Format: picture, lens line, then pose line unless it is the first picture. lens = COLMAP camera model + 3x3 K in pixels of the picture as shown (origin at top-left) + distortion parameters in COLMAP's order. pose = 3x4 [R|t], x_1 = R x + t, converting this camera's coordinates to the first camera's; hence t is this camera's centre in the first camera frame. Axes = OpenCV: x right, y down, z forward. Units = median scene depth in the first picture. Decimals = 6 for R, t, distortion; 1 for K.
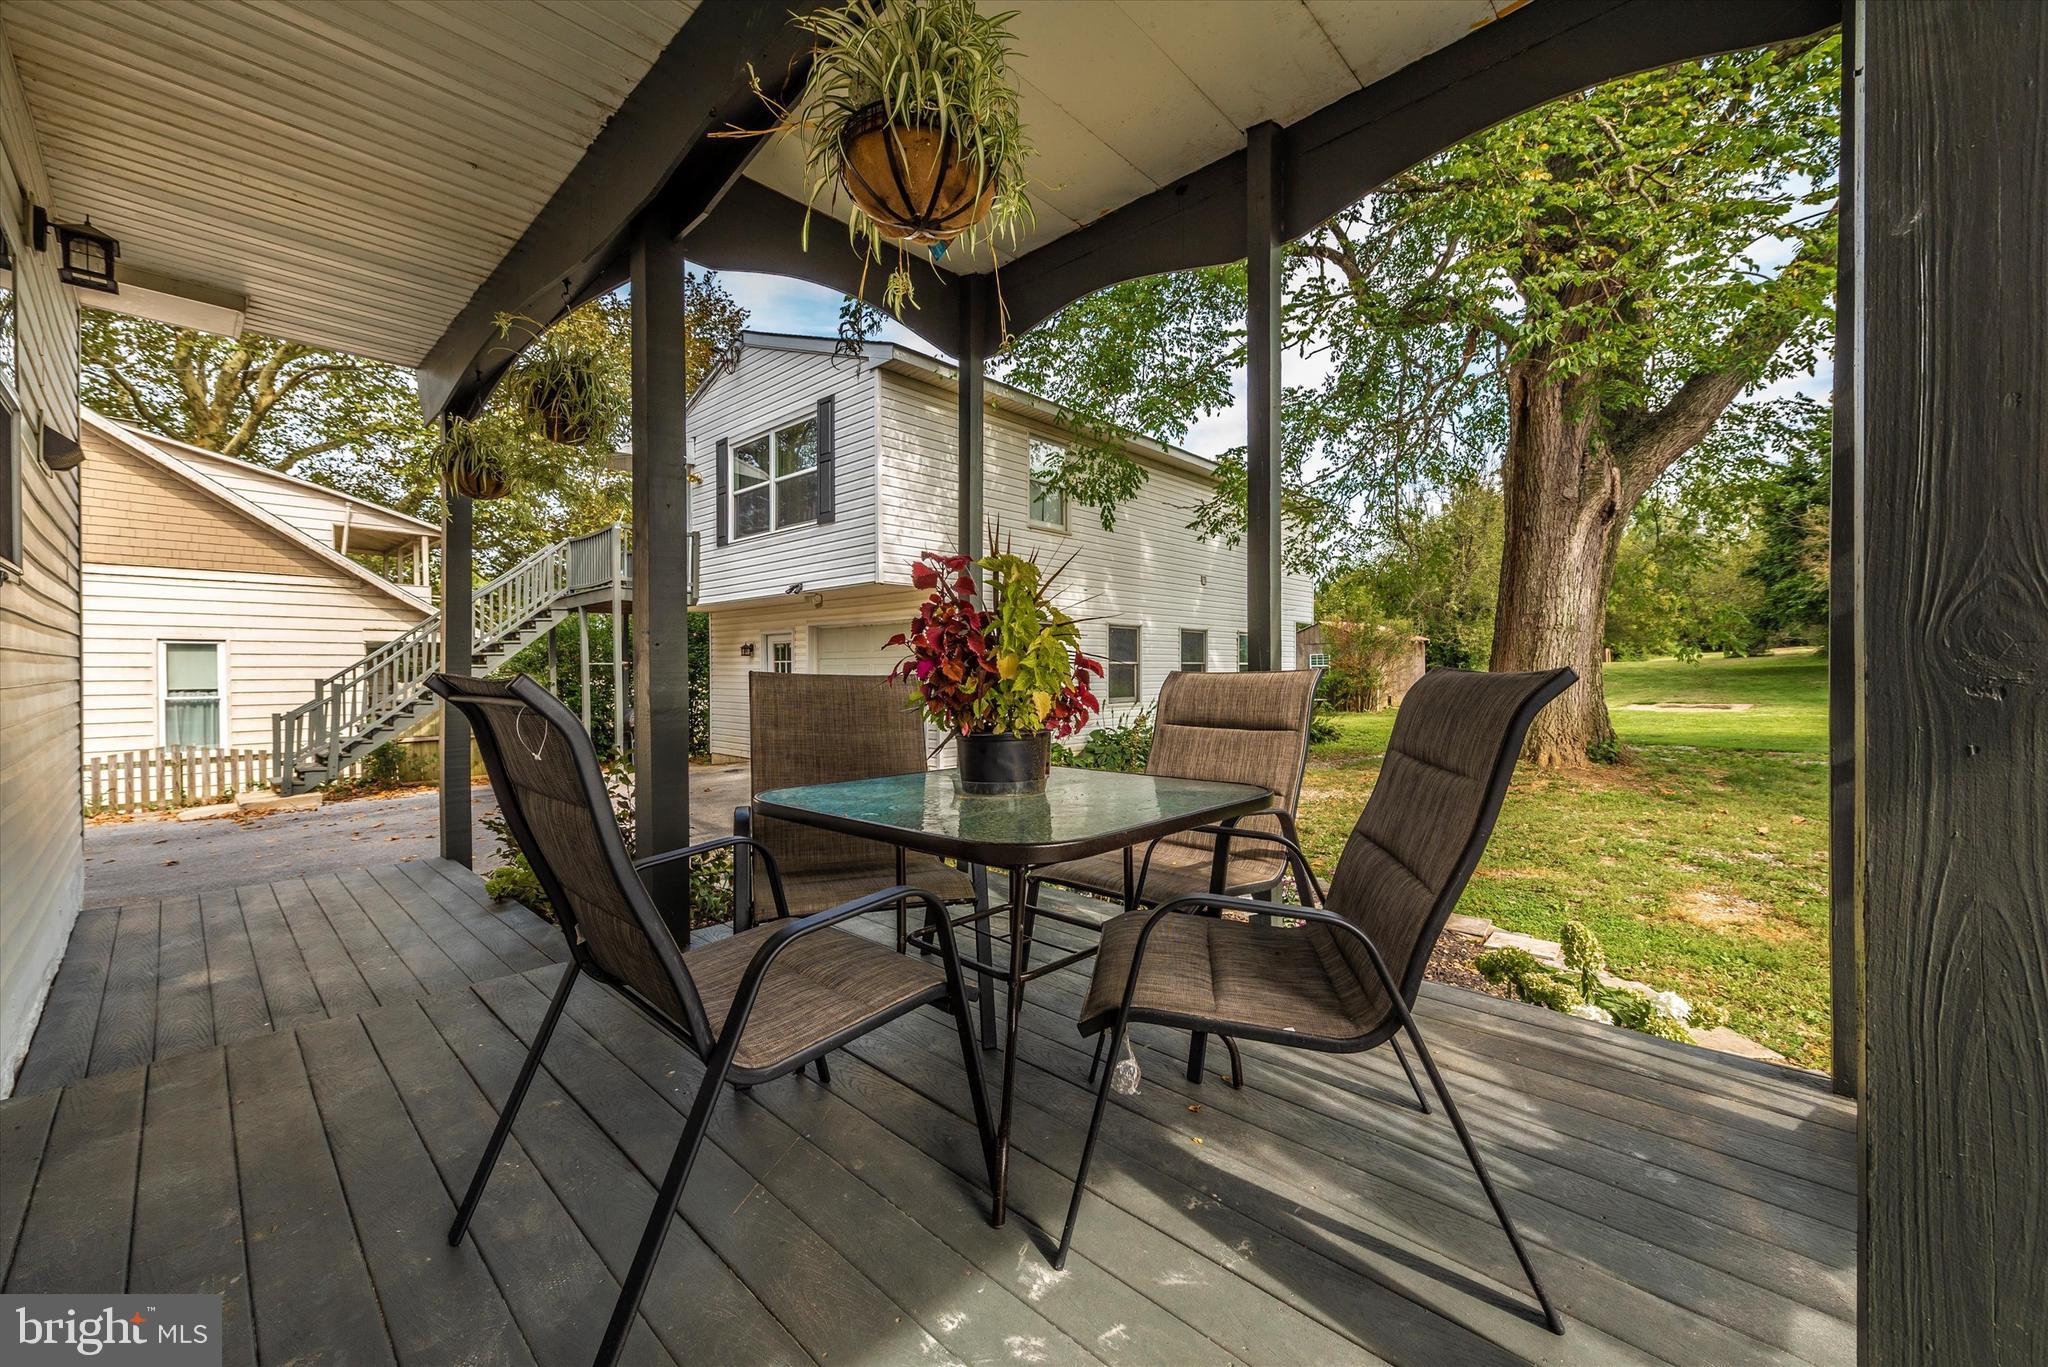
lens RADIAL K [[804.9, 0, 1019.6], [0, 804.9, 673.5], [0, 0, 1]] dist [0.016011, -0.003107]
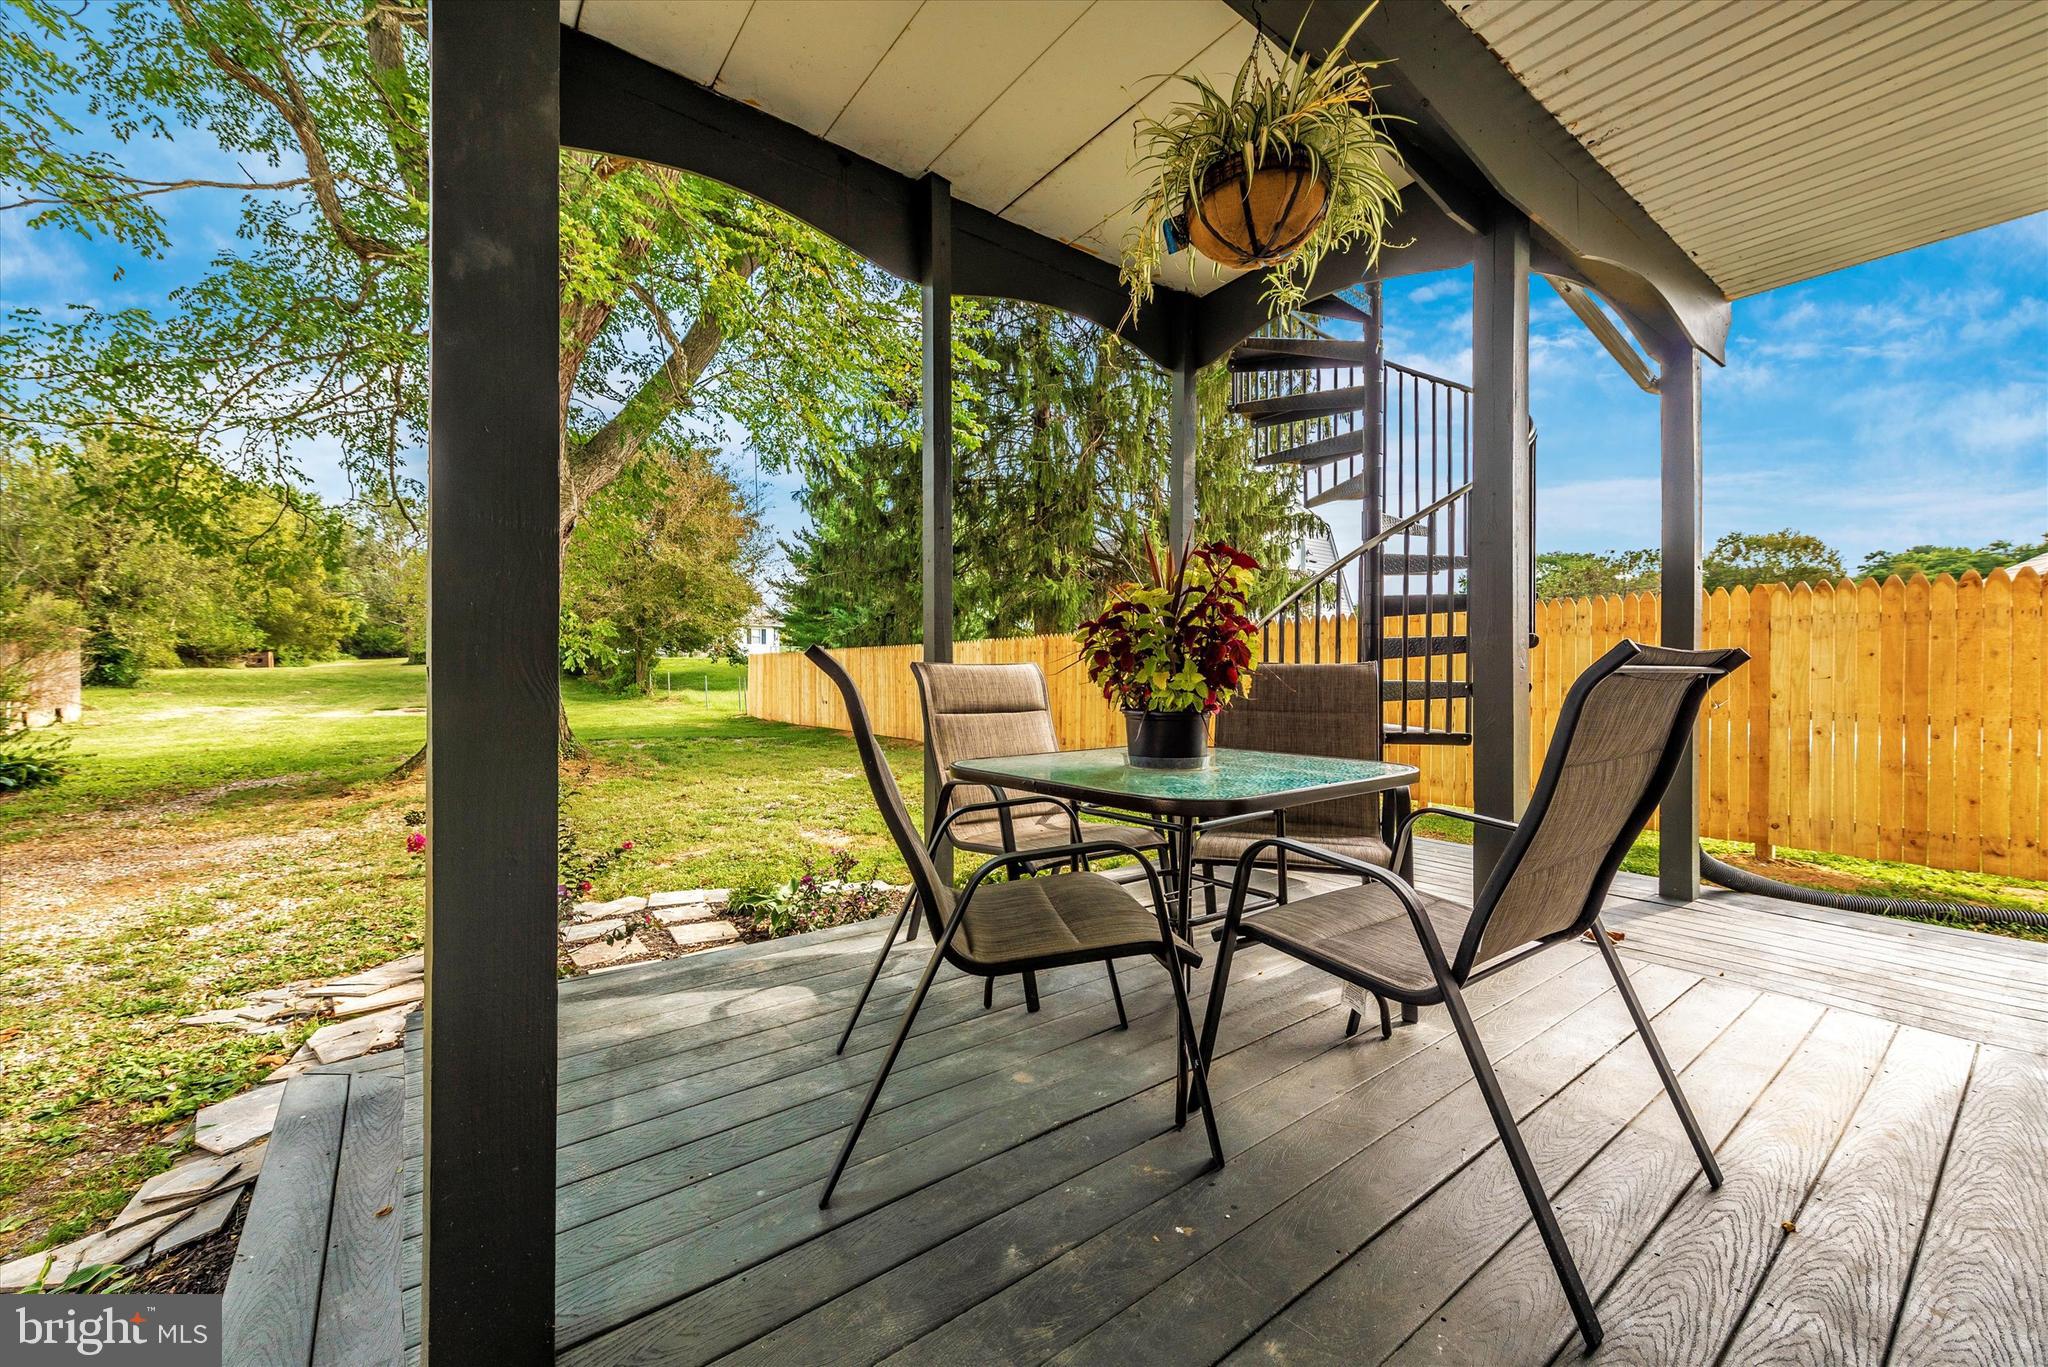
lens RADIAL K [[804.9, 0, 1019.6], [0, 804.9, 673.5], [0, 0, 1]] dist [0.016011, -0.003107]
pose [[0.149463, 0.007181, 0.988741, -0.084419], [0.001802, 0.999970, -0.007535, 0.002119], [-0.988766, 0.002908, 0.149445, 0.079012]]
